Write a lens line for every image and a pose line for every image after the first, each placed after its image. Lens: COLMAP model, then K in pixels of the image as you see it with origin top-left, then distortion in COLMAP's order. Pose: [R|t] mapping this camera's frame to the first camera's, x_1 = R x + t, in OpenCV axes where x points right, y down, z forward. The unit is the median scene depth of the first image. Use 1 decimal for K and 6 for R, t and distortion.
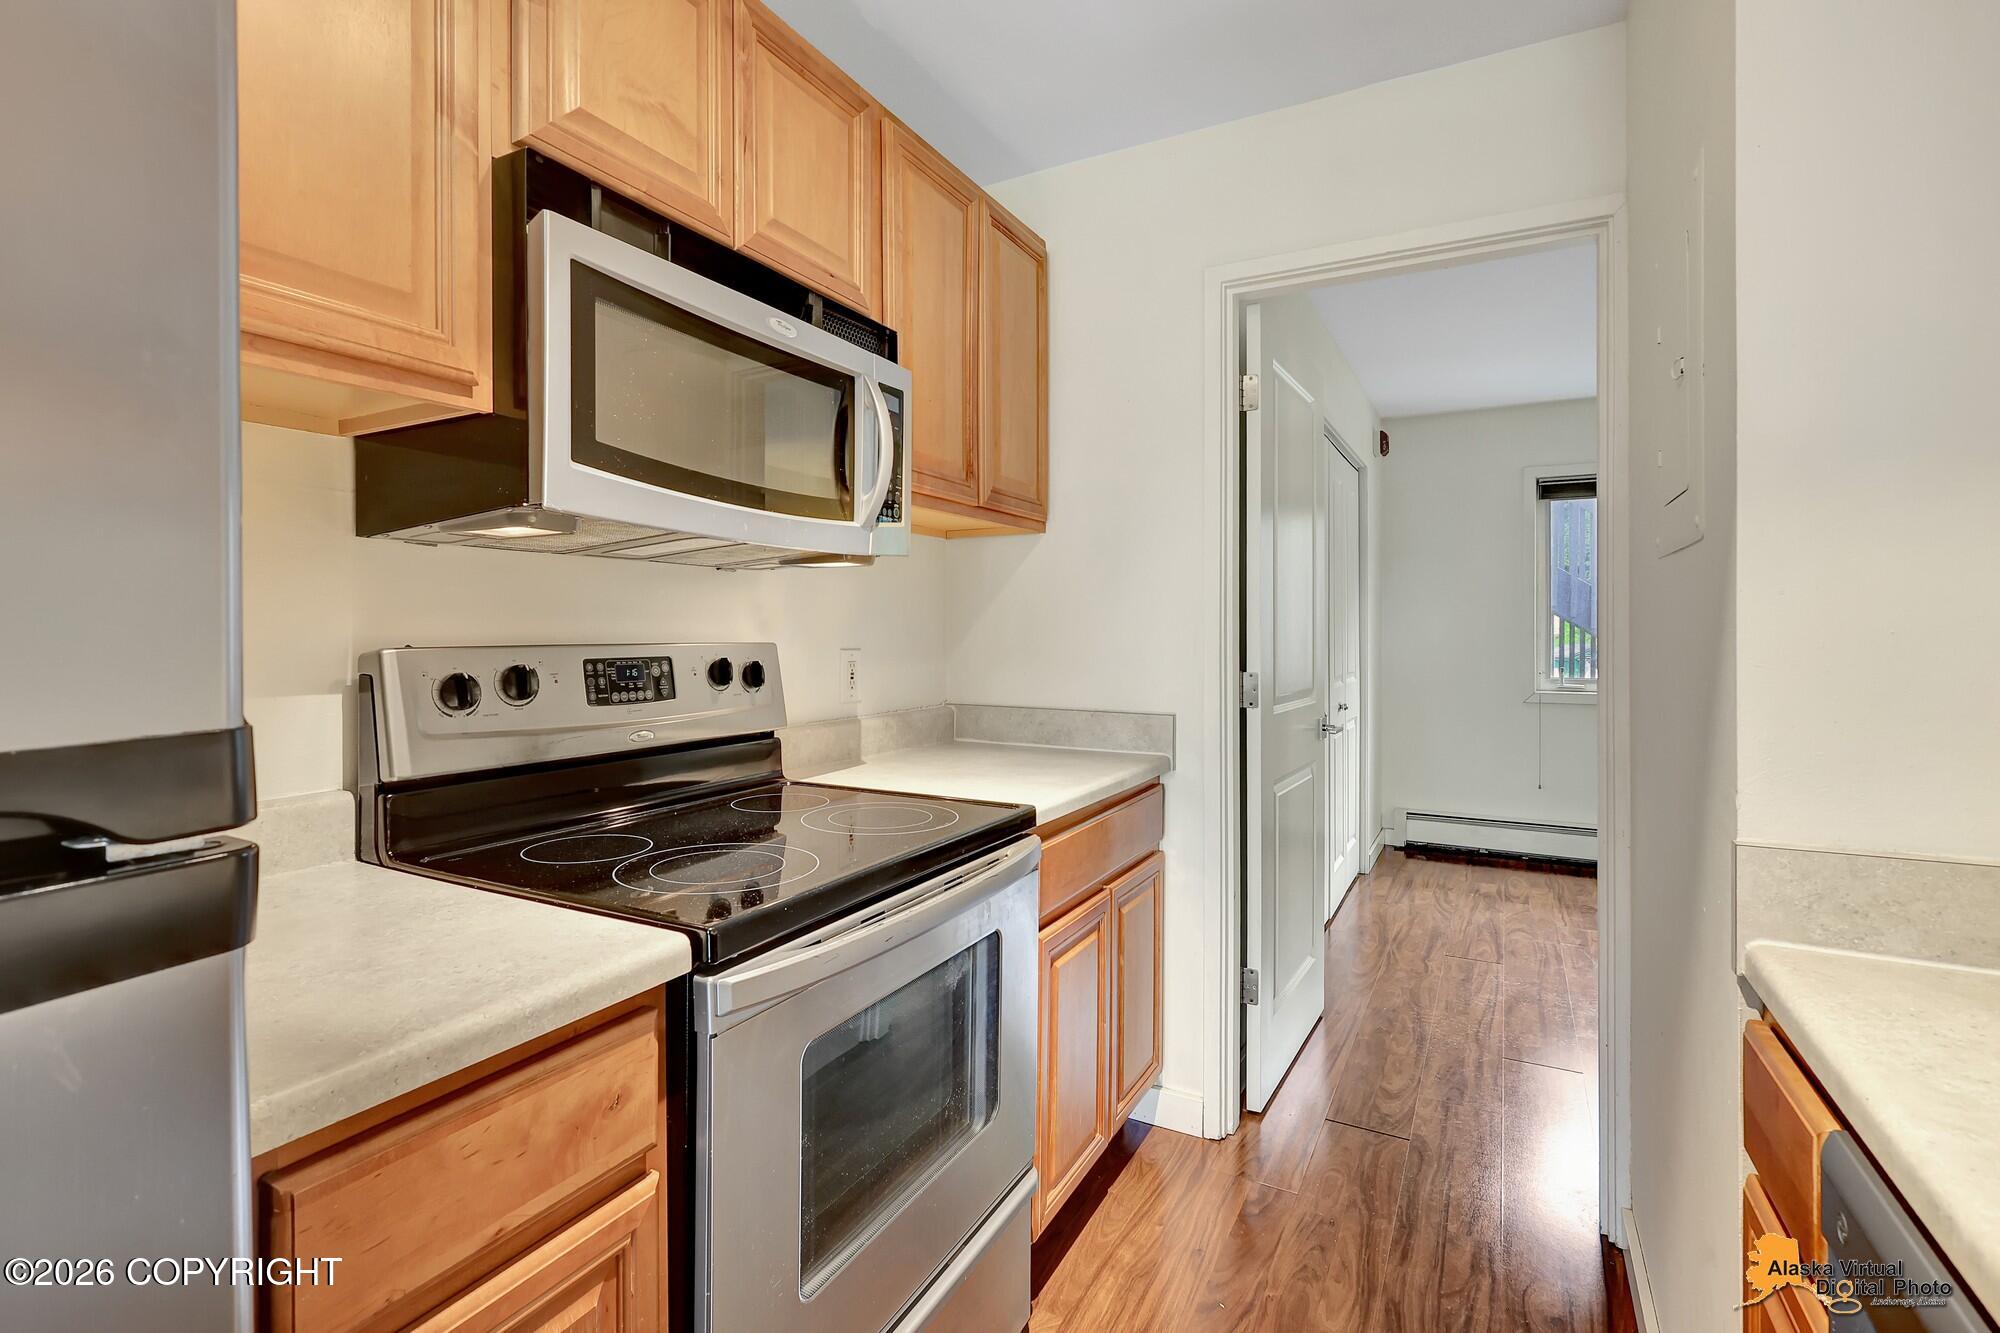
lens RADIAL K [[941.7, 0, 970.9], [0, 941.7, 635.3], [0, 0, 1]] dist [-0.001313, 0.000321]
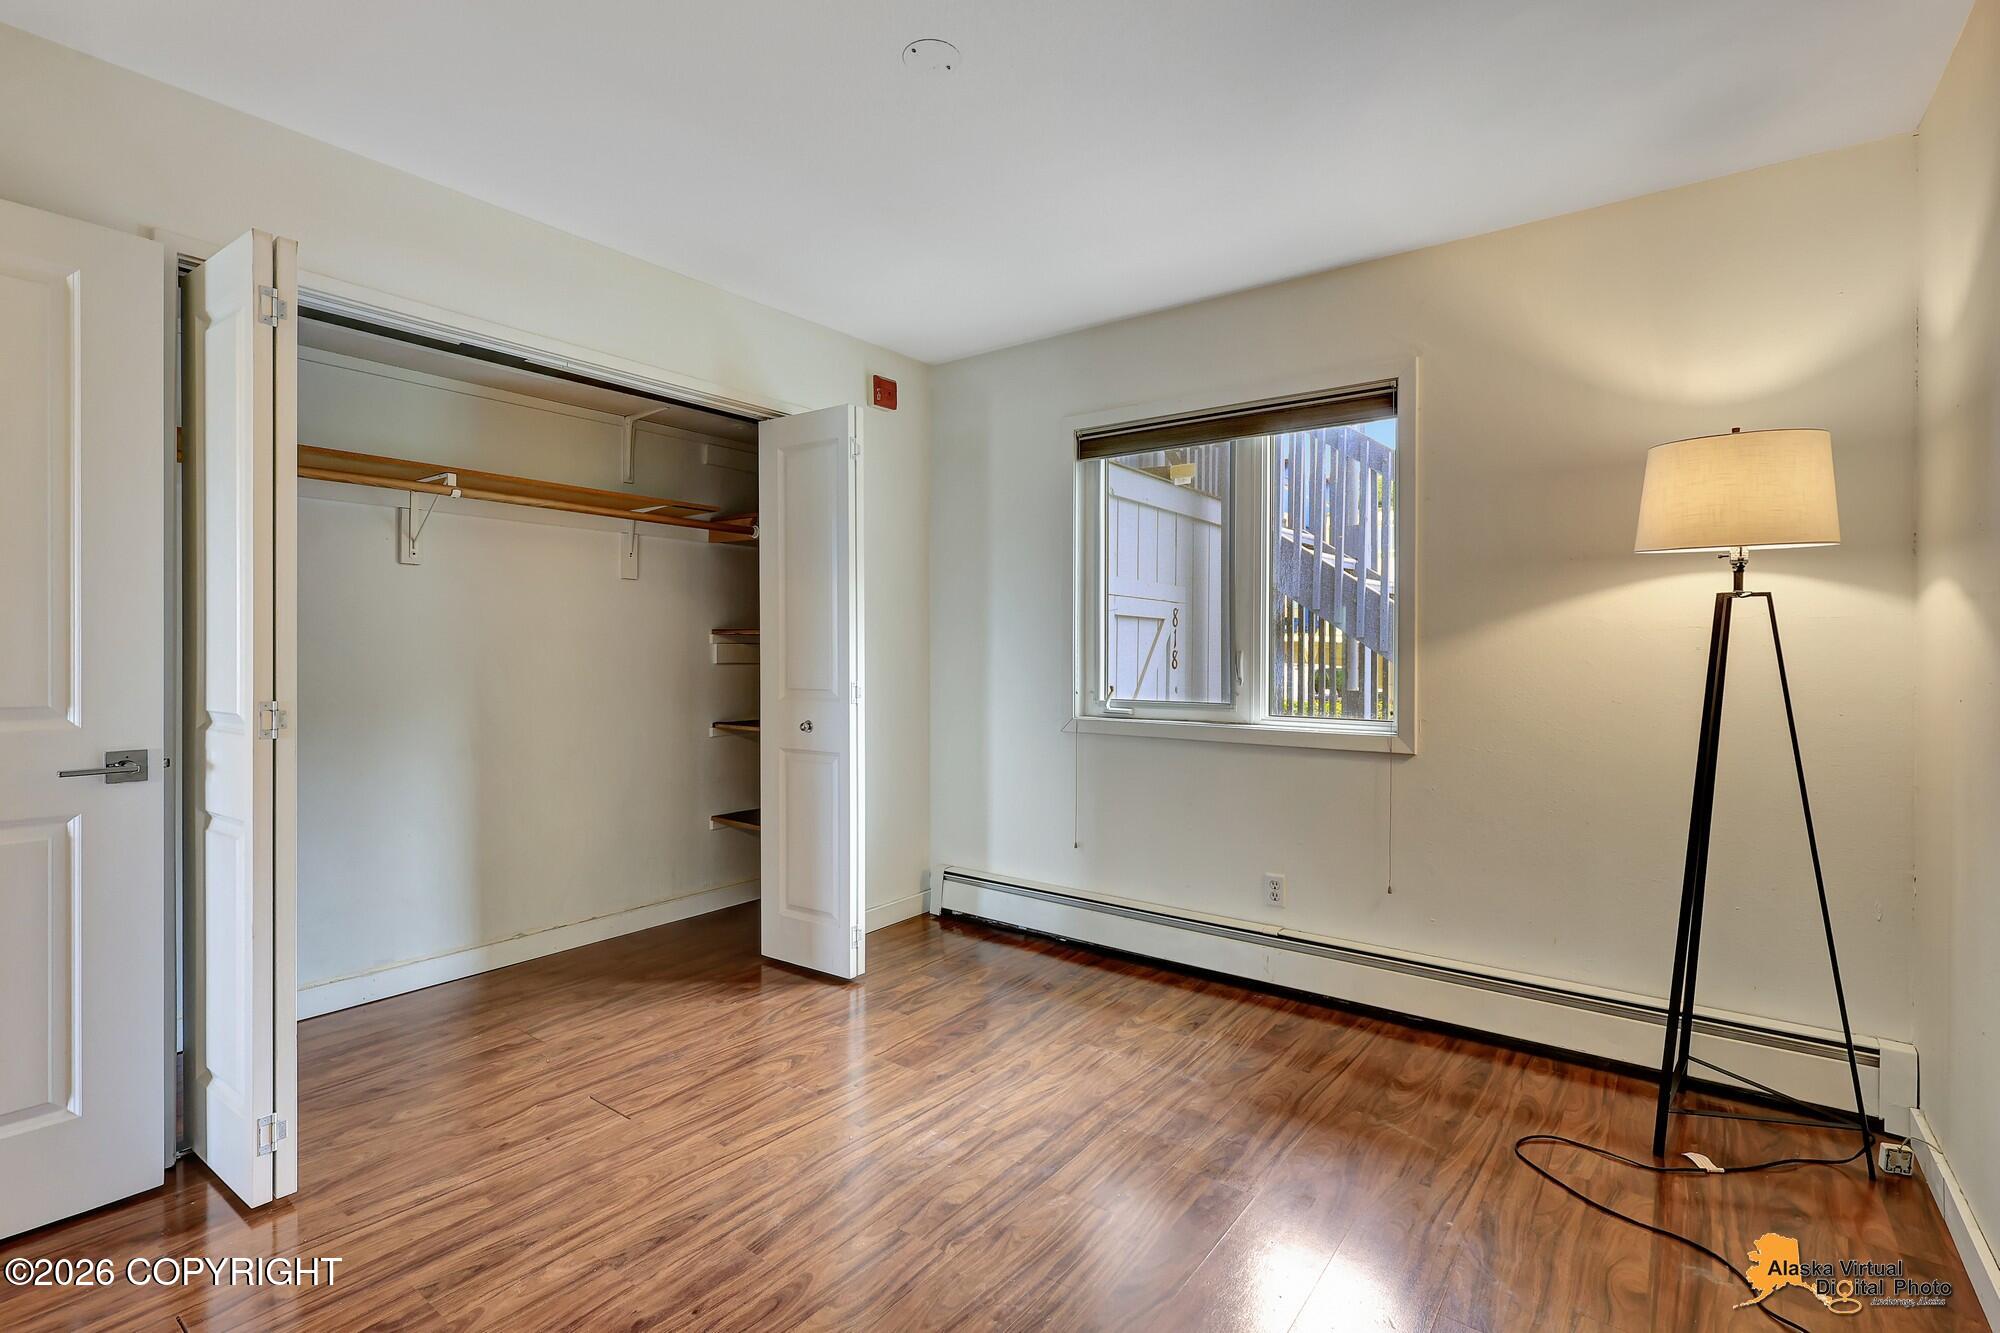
lens RADIAL K [[925.7, 0, 998.4], [0, 925.7, 654.2], [0, 0, 1]] dist [-0.002737, 0.000480]
pose [[0.988965, 0.002810, -0.148125, 0.913378], [-0.002571, 0.999995, 0.001805, 0.012198], [0.148129, -0.001404, 0.988967, 0.375181]]
